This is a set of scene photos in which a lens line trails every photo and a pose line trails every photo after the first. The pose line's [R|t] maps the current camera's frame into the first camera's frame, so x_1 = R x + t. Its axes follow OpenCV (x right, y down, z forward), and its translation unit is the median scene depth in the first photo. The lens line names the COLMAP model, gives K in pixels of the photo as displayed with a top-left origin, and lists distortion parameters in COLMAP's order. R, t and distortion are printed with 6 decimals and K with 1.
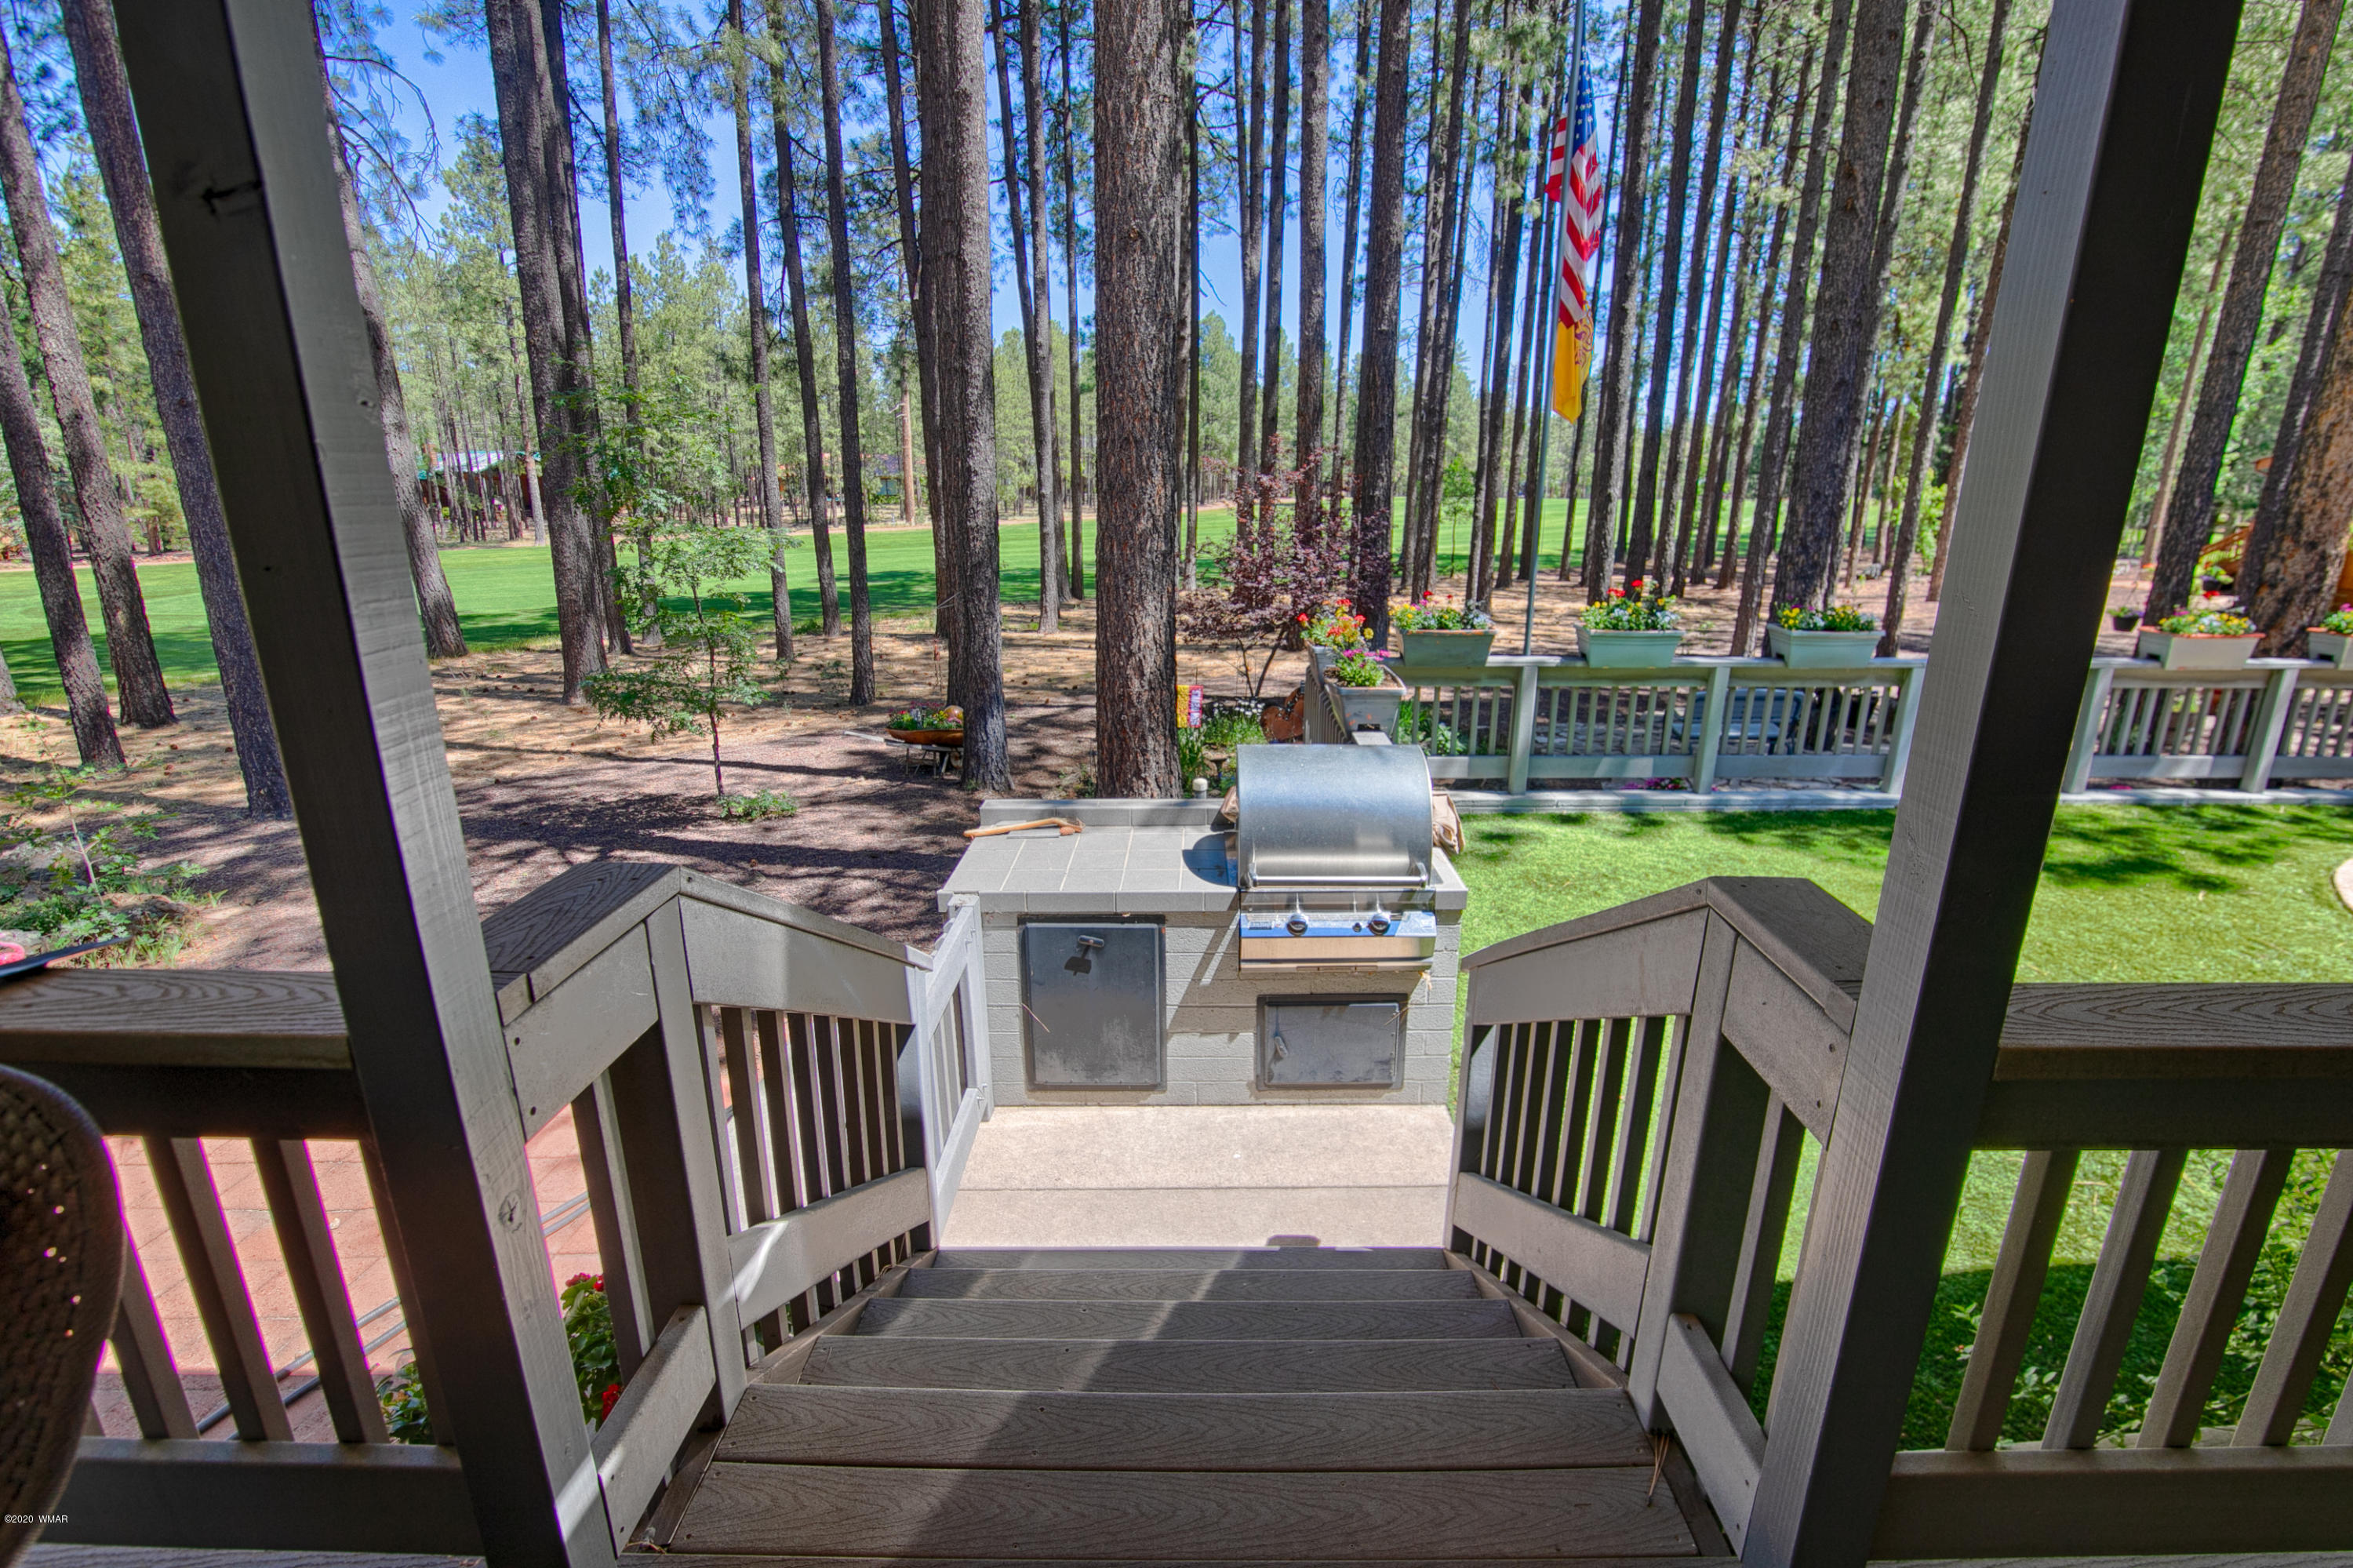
lens RADIAL K [[1082.2, 0, 1210.2], [0, 1082.2, 812.1], [0, 0, 1]] dist [-0.020225, 0.002304]
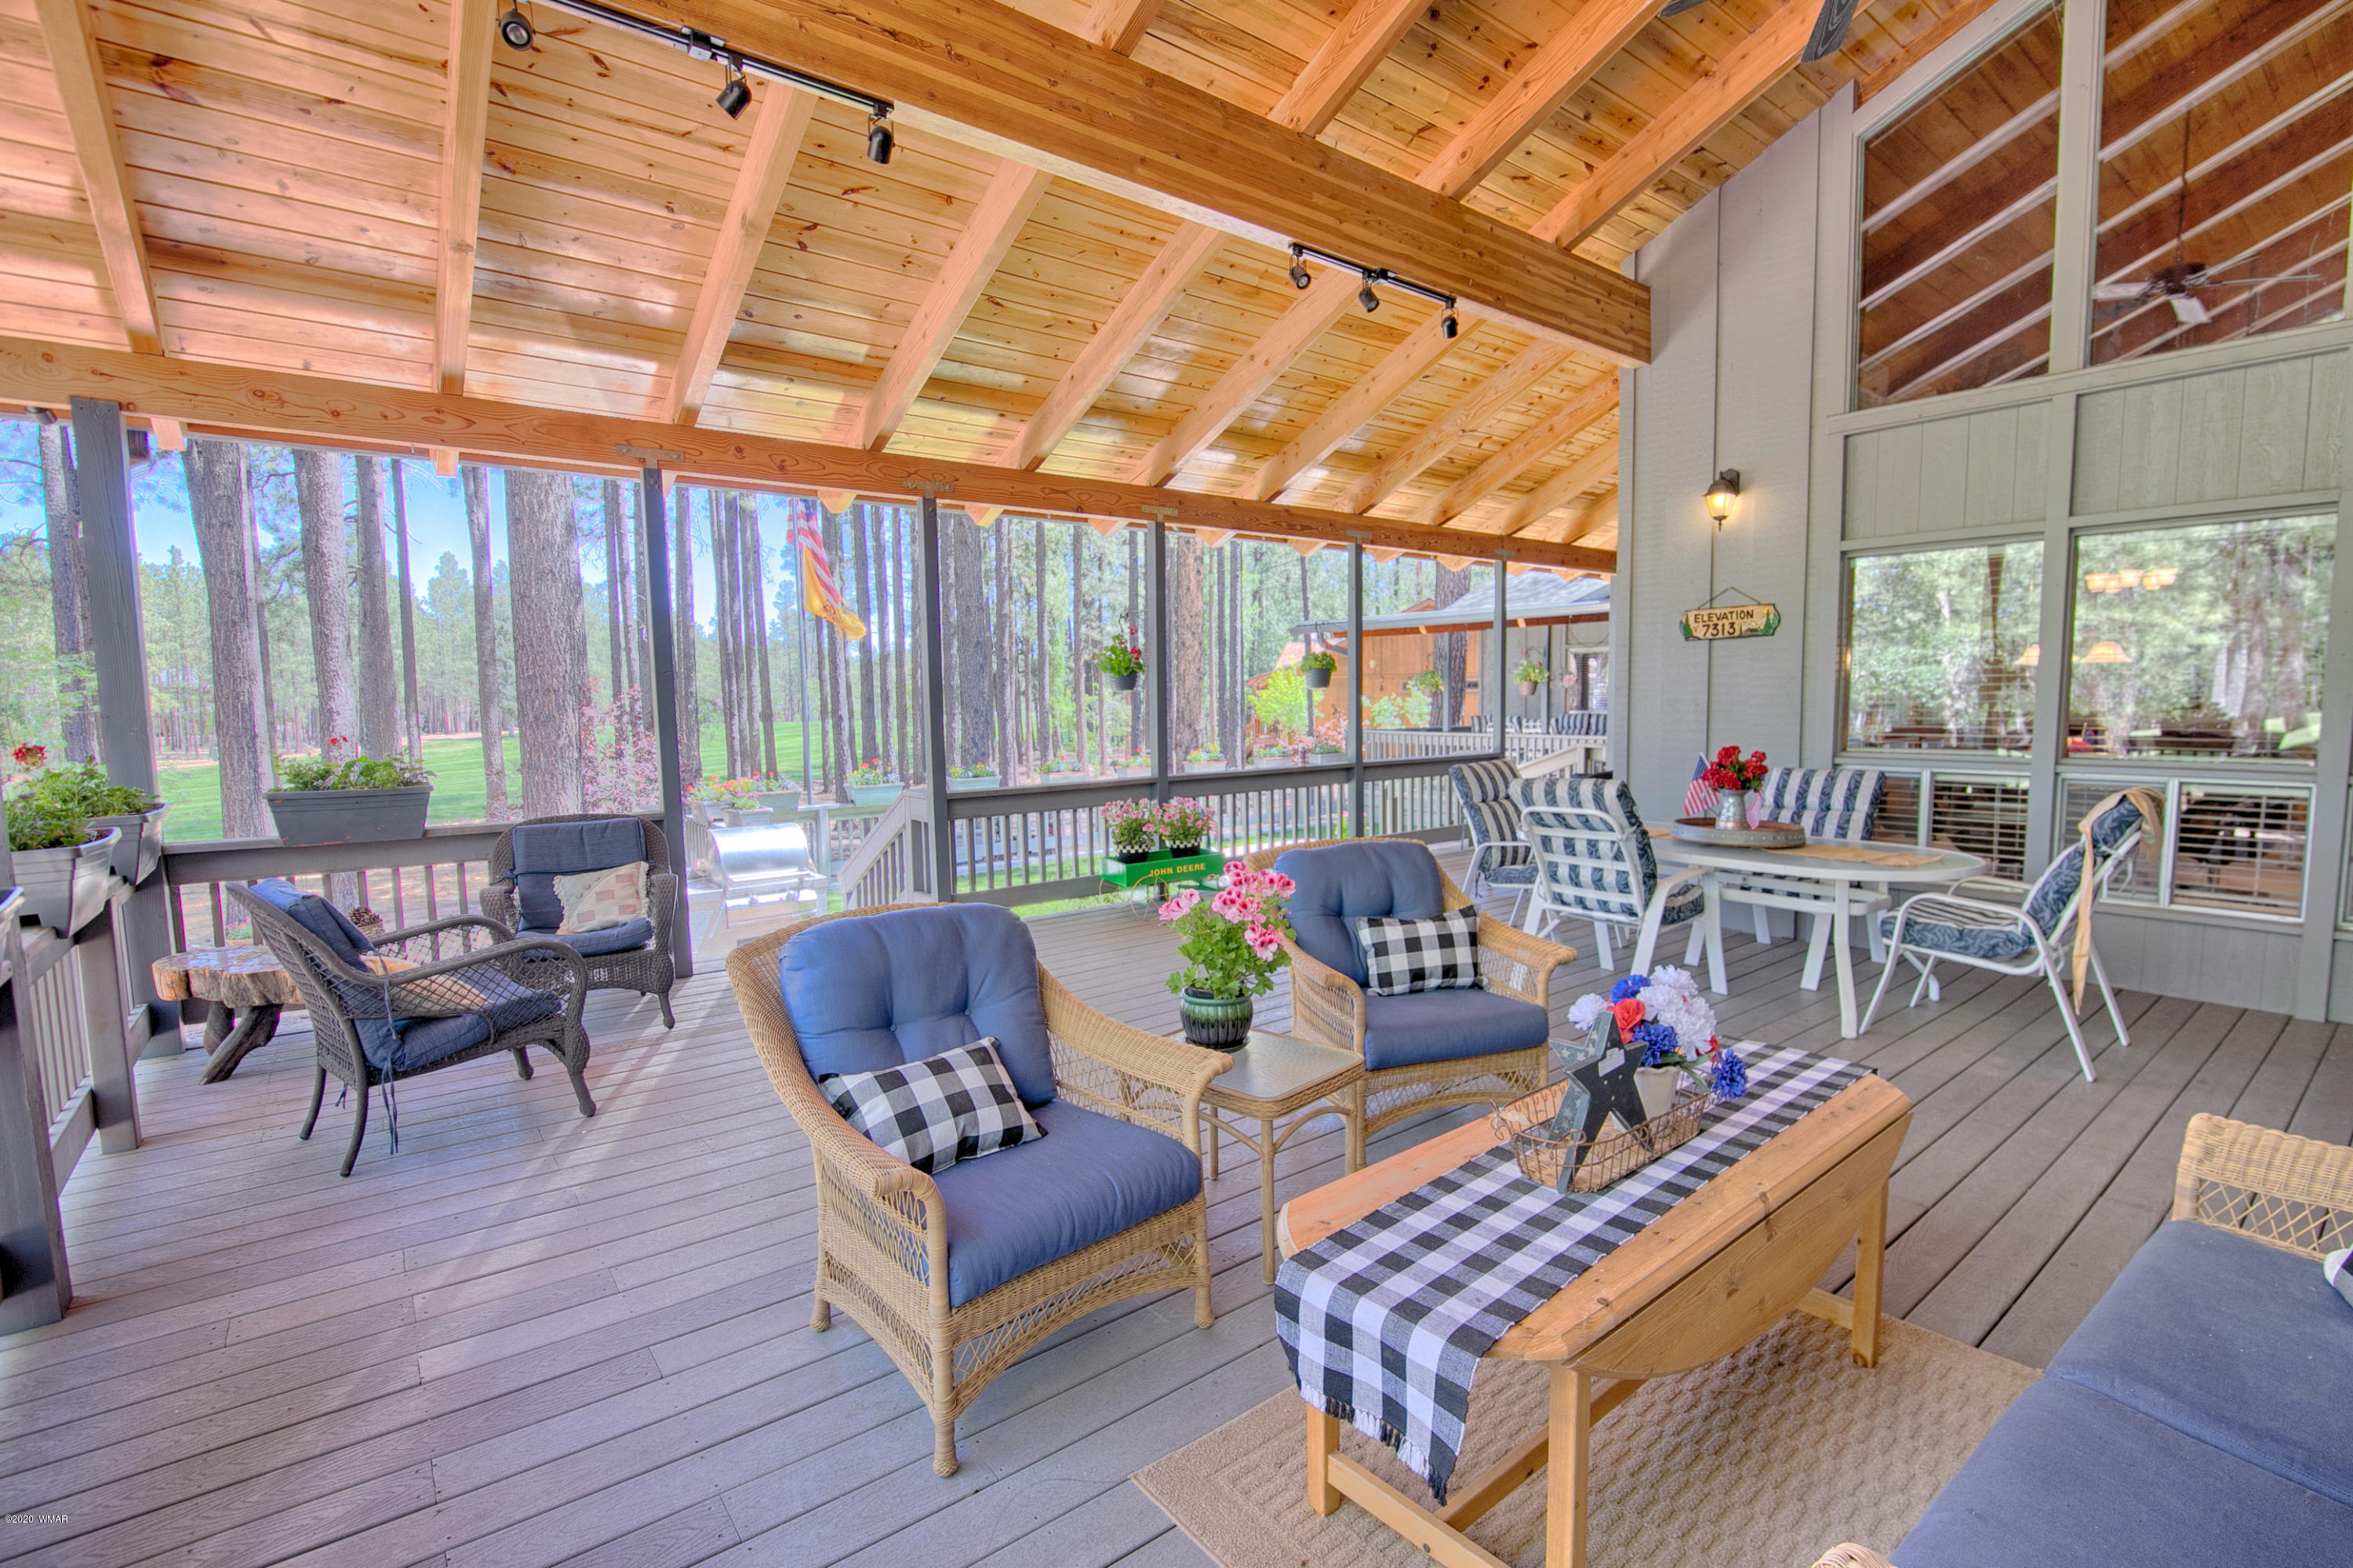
lens RADIAL K [[1082.2, 0, 1210.2], [0, 1082.2, 812.1], [0, 0, 1]] dist [-0.020225, 0.002304]
pose [[0.778299, -0.083735, 0.622285, -0.105117], [0.204867, 0.970696, -0.125611, 0.075365], [-0.593532, 0.225248, 0.772647, -0.250078]]
